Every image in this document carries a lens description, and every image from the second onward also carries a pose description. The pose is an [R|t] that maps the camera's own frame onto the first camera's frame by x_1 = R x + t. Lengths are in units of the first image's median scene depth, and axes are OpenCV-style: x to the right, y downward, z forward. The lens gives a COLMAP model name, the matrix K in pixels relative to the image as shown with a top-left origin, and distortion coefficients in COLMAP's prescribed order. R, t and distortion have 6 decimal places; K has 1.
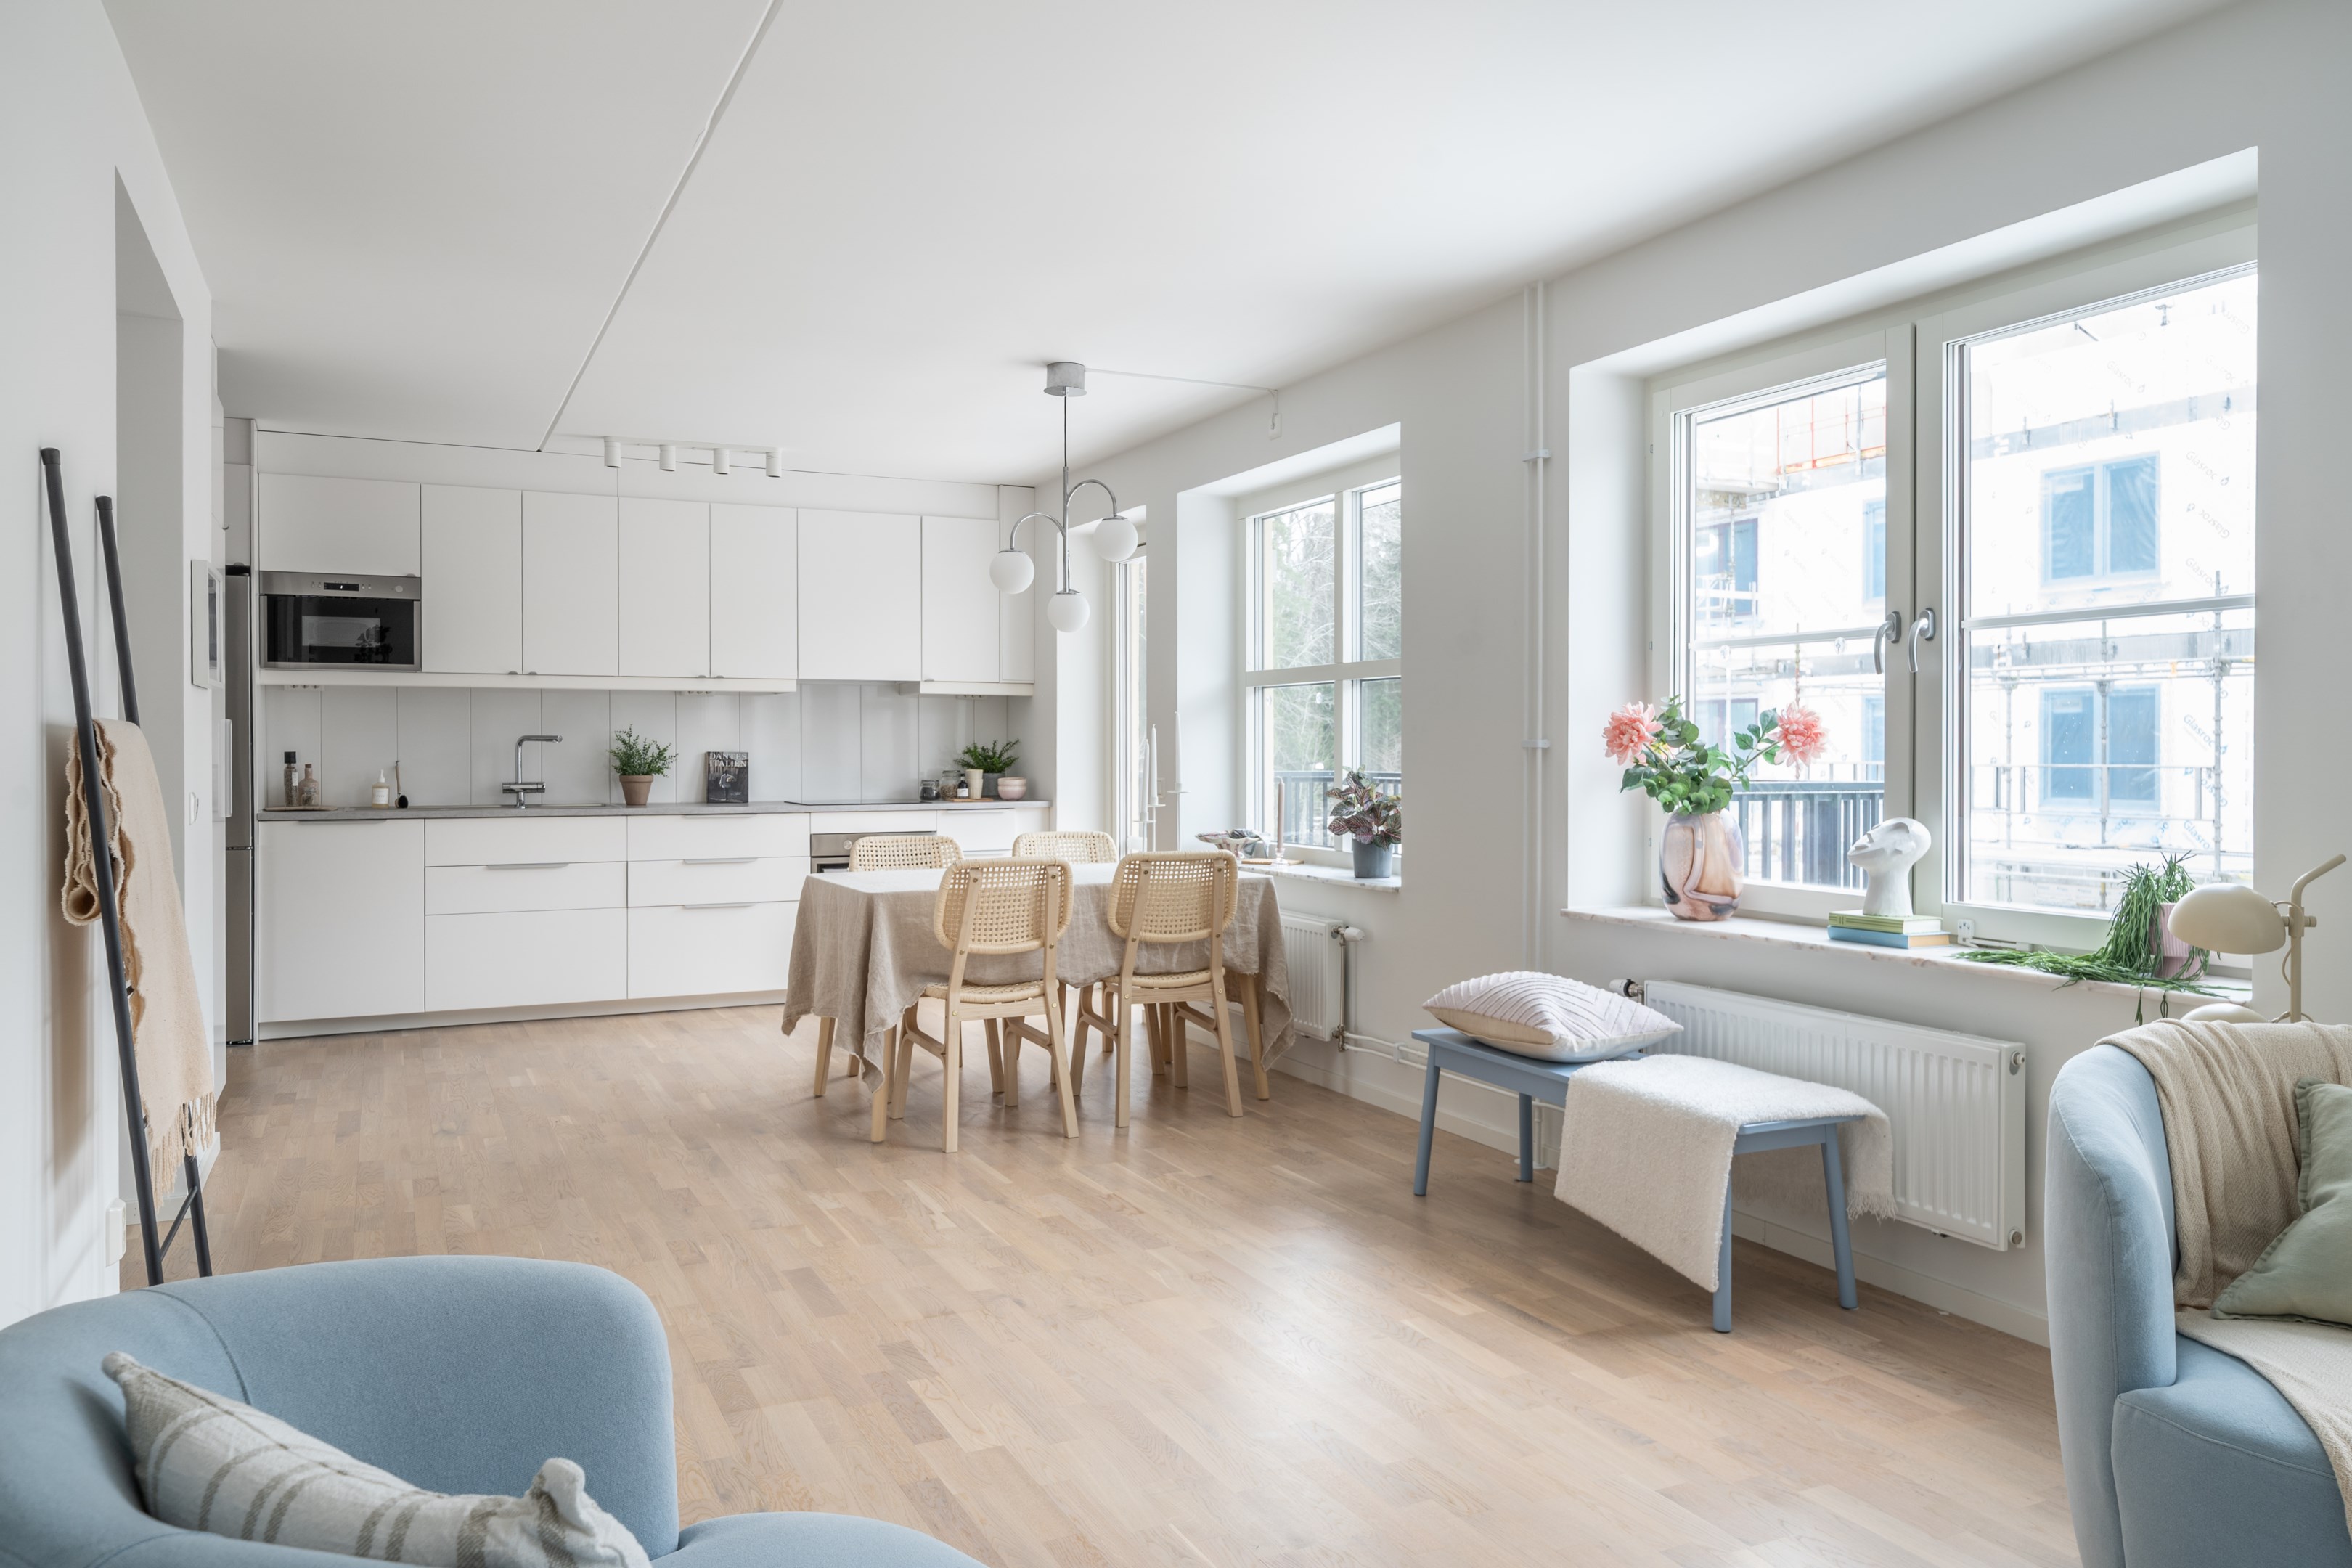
lens RADIAL K [[1670.8, 0, 1152.3], [0, 1670.8, 757.1], [0, 0, 1]] dist [-0.005767, -0.001333]
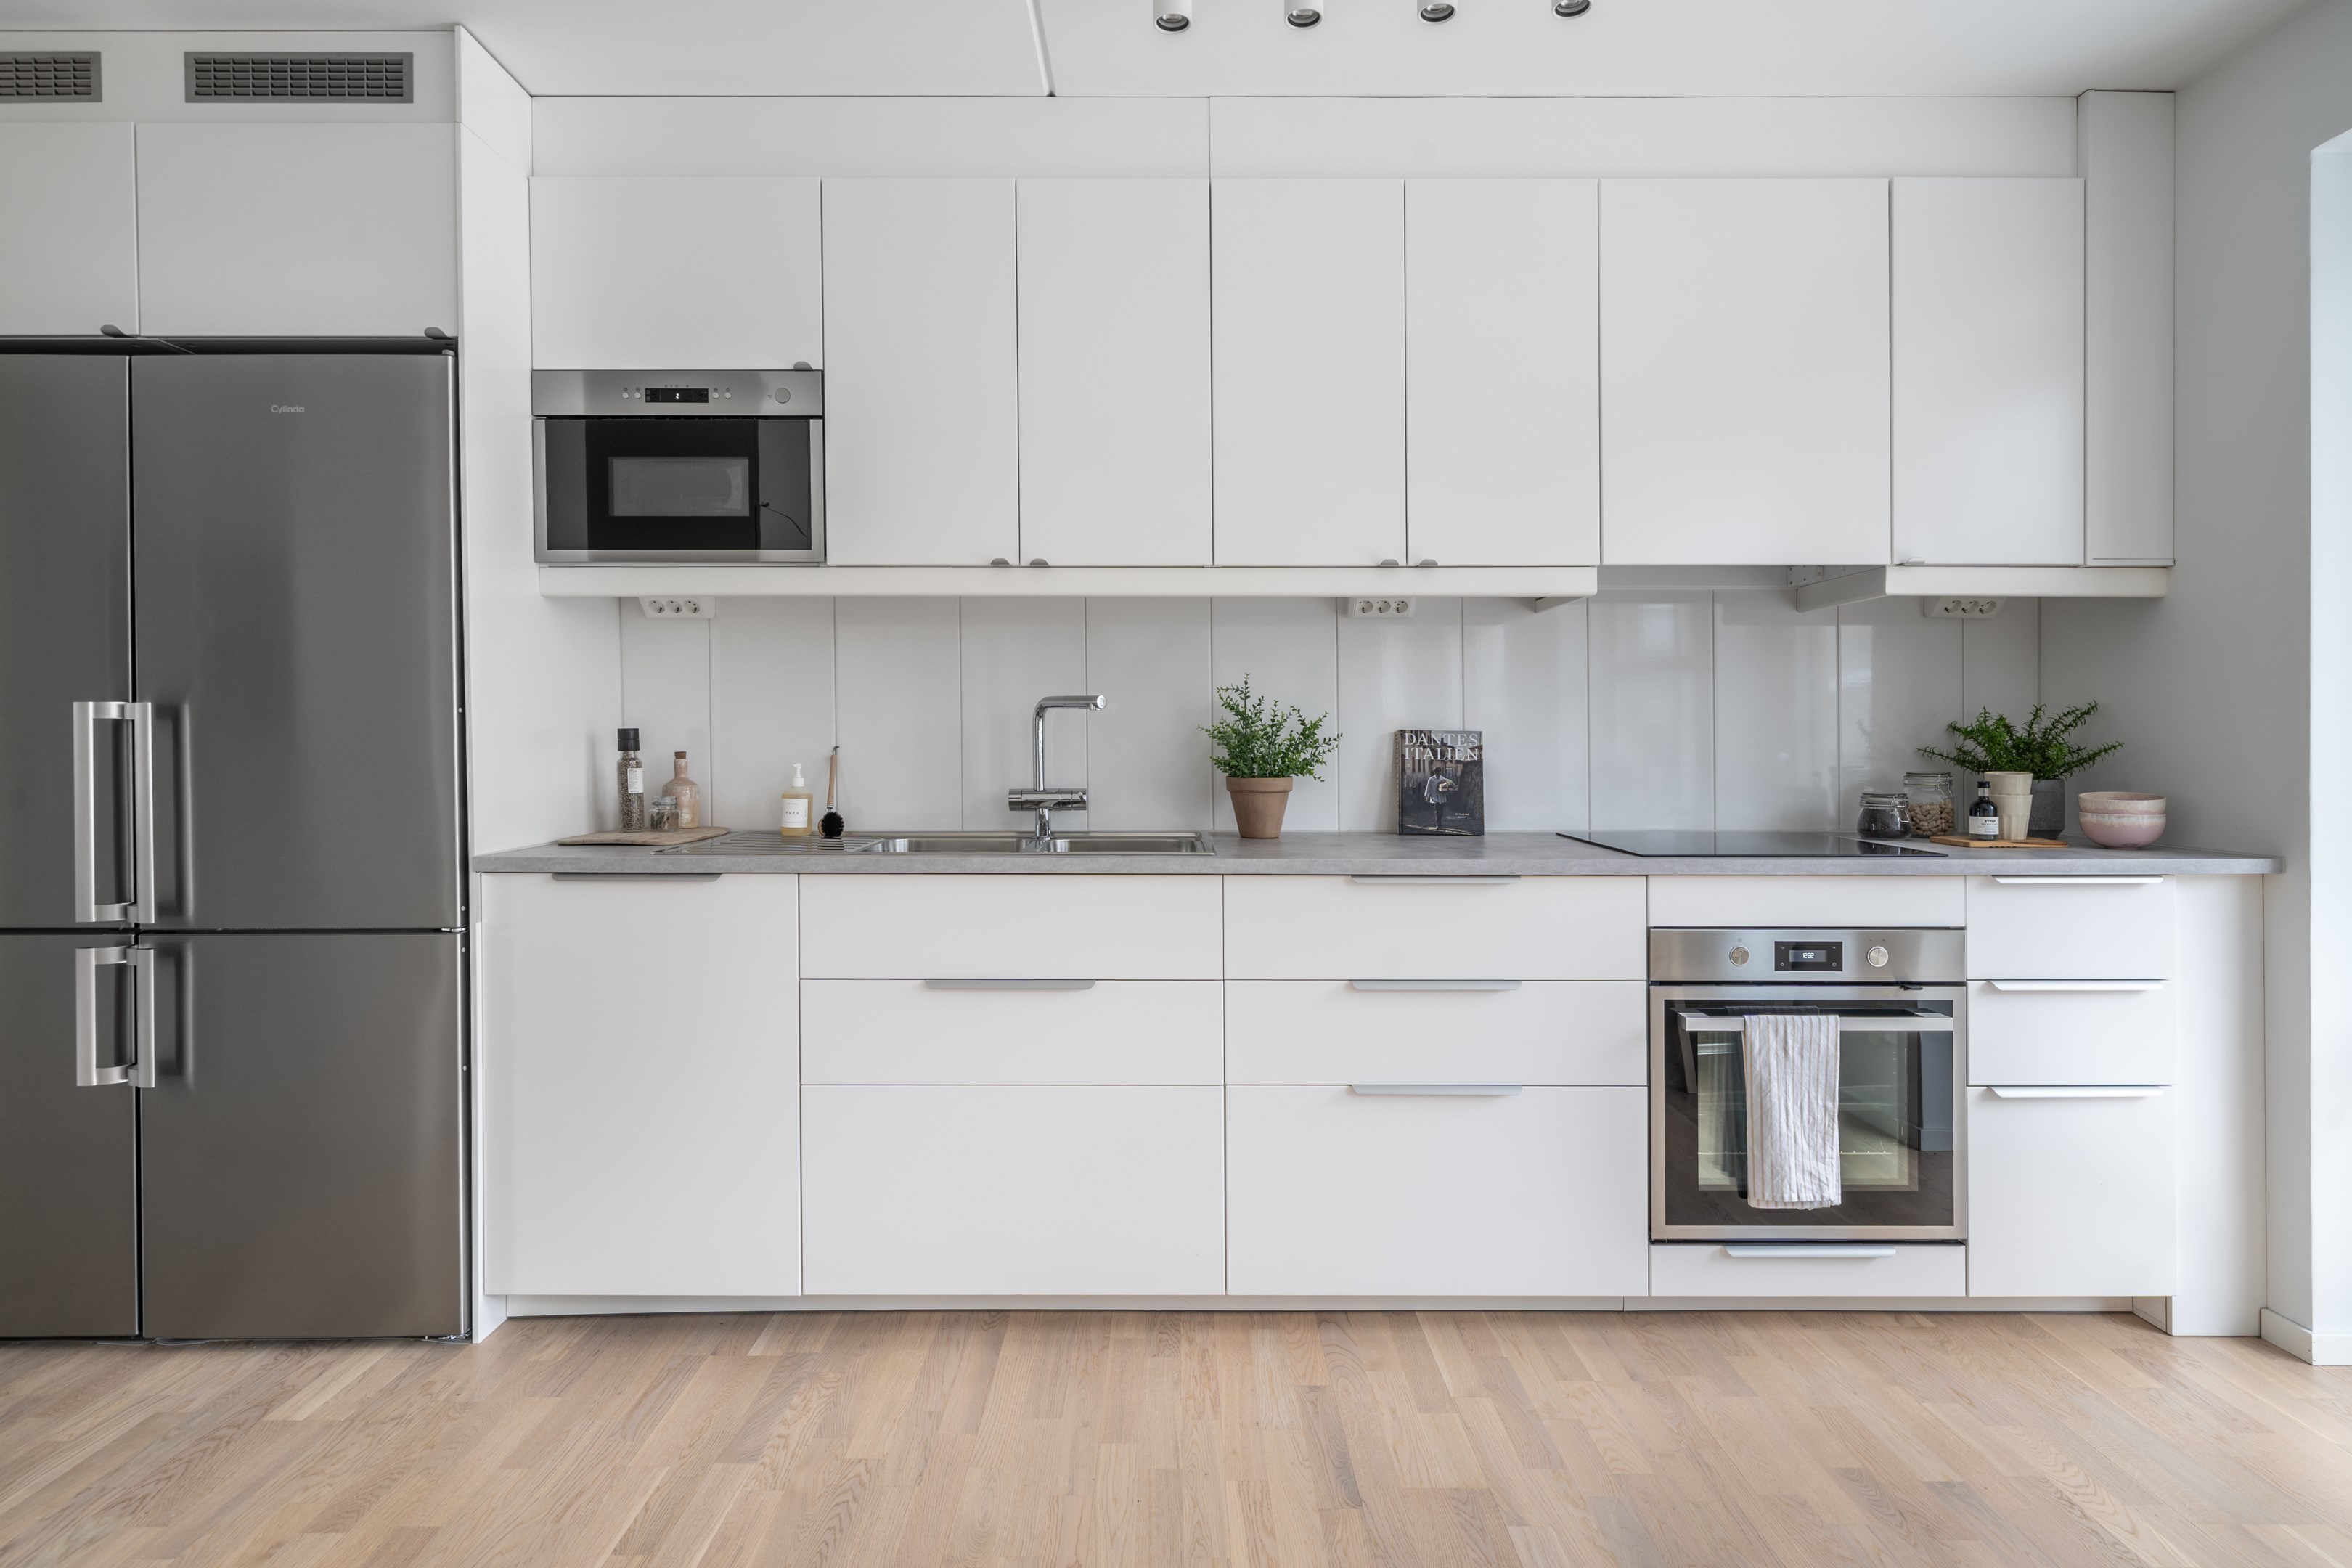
lens RADIAL K [[1176.2, 0, 1184.6], [0, 1176.2, 676.9], [0, 0, 1]] dist [-0.001438, -0.000015]
pose [[0.910525, -0.019024, -0.413015, -0.207056], [-0.003277, 0.998577, -0.053222, -0.000220], [0.413440, 0.049813, 0.909168, 0.753744]]
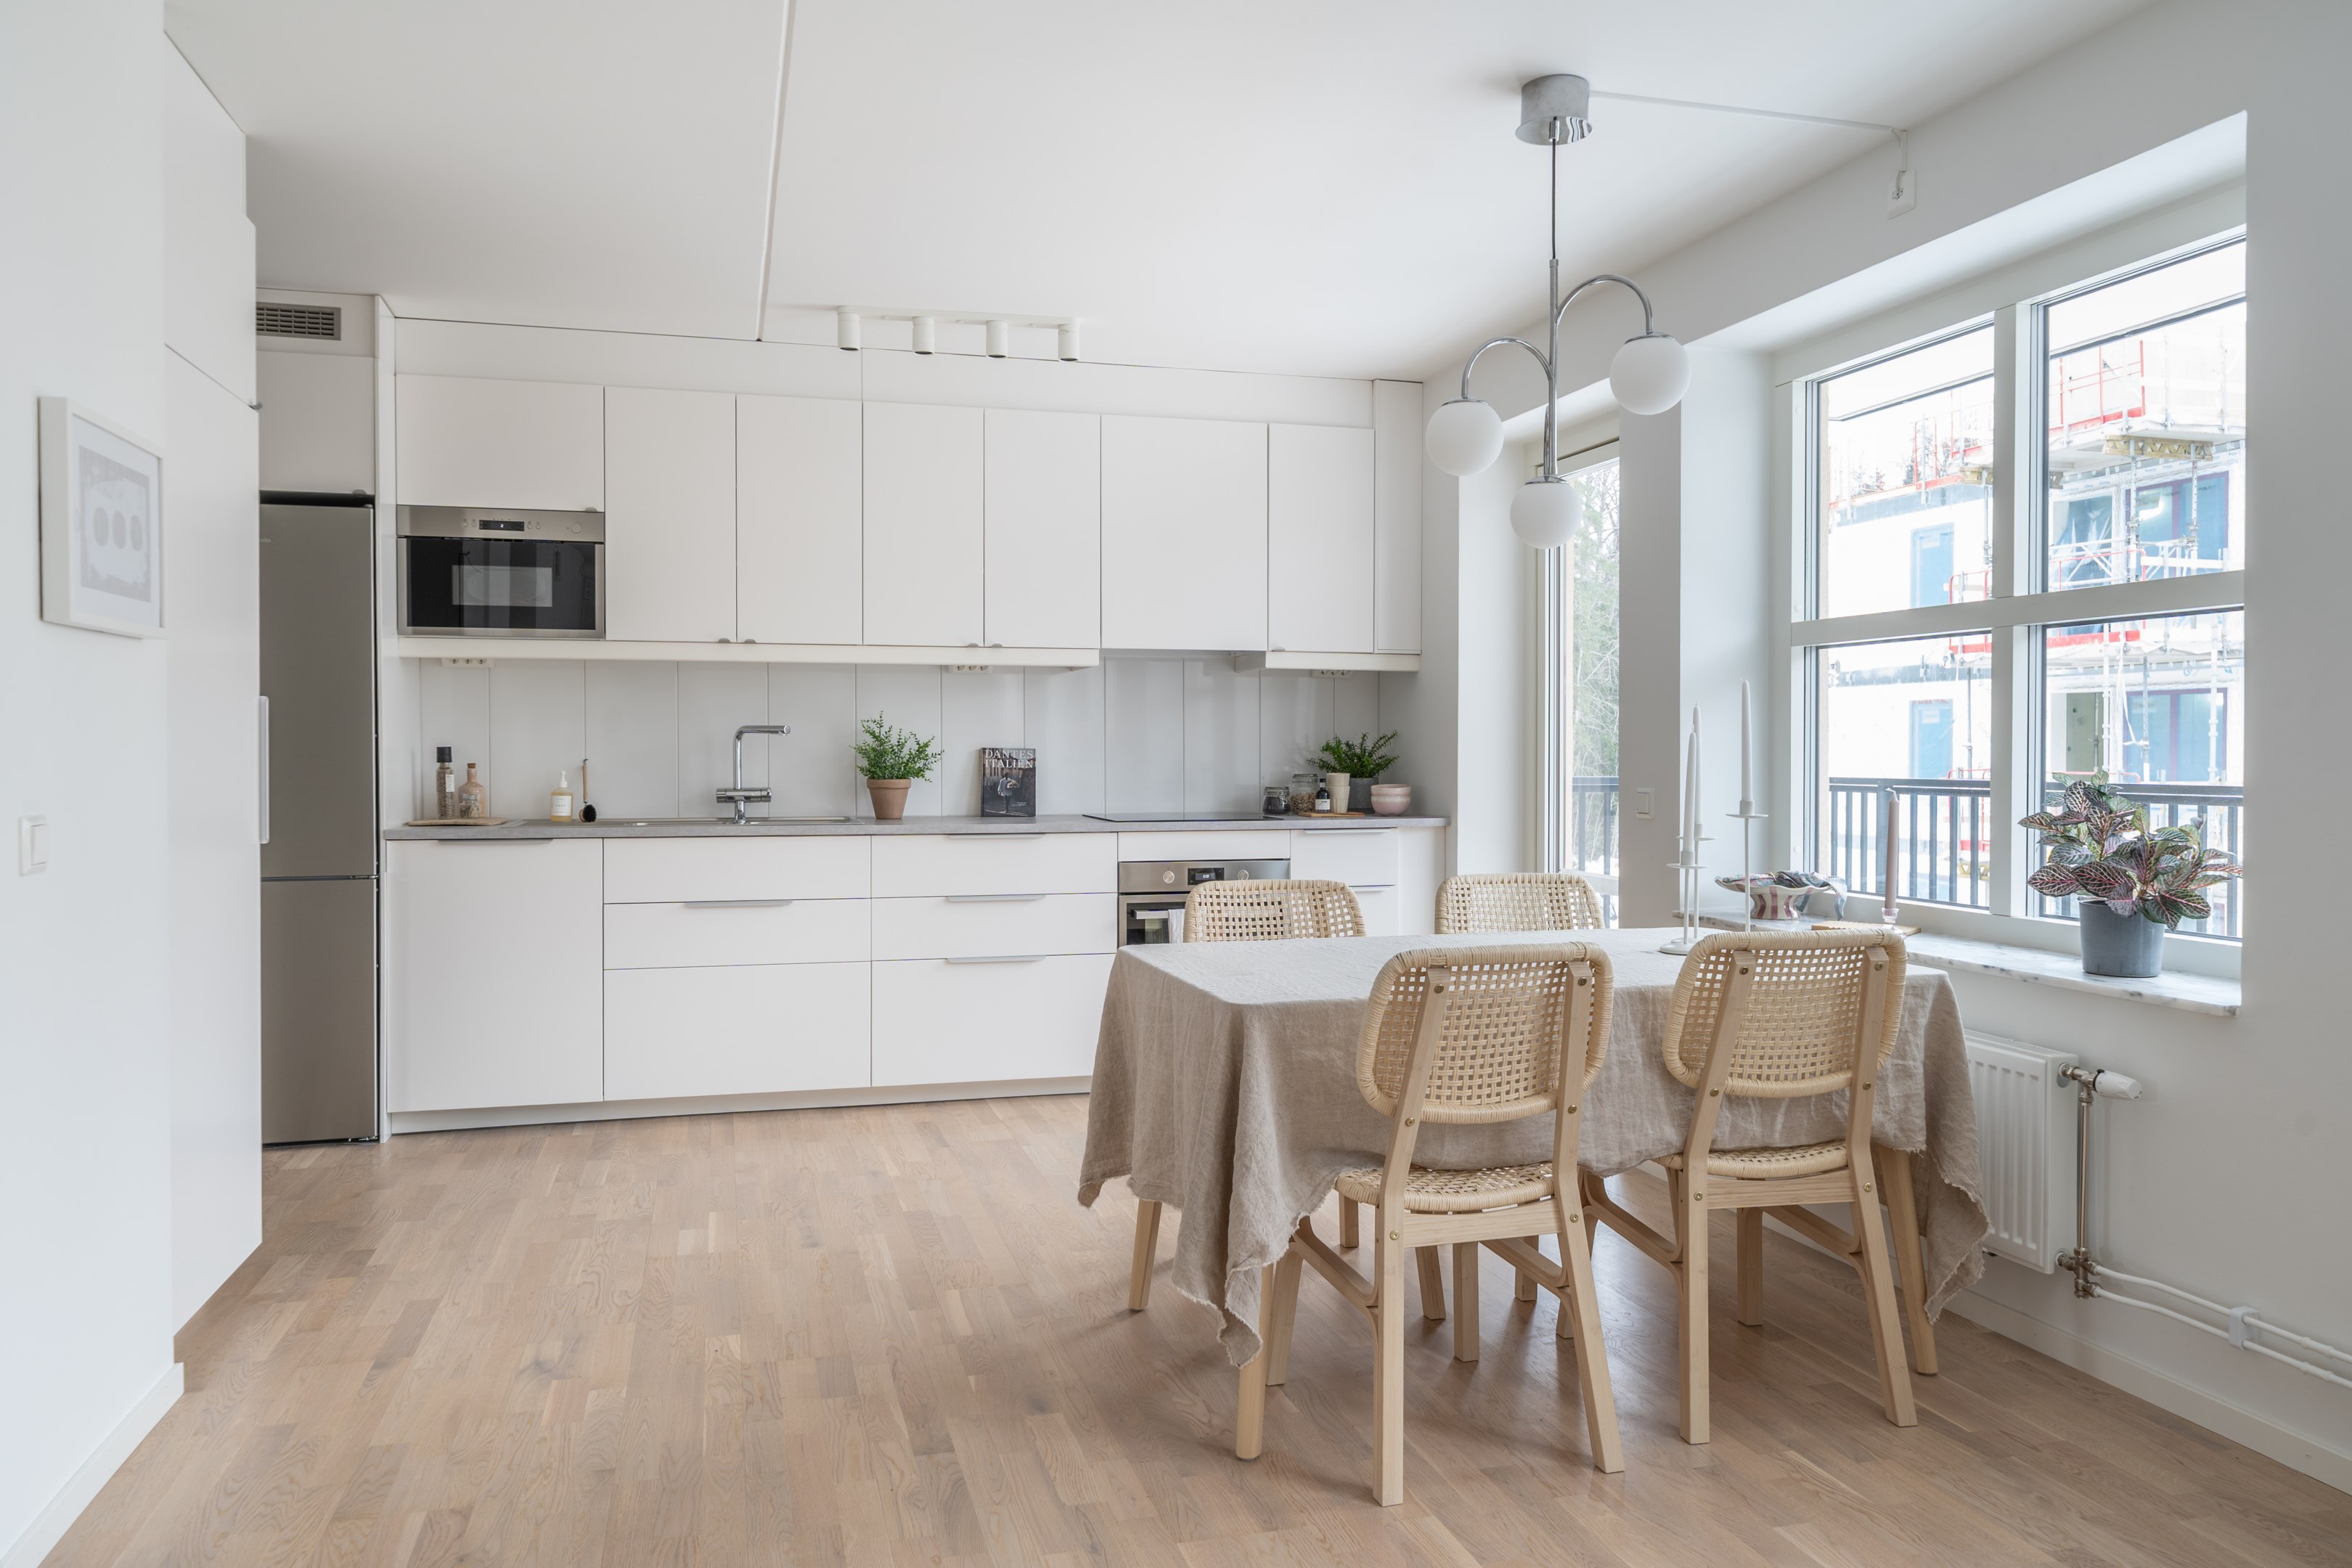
lens RADIAL K [[1670.8, 0, 1152.3], [0, 1670.8, 757.1], [0, 0, 1]] dist [-0.005767, -0.001333]
pose [[0.984759, 0.002266, -0.173910, -0.070626], [-0.002259, 0.999997, 0.000239, 0.000601], [0.173911, 0.000158, 0.984761, 0.318921]]
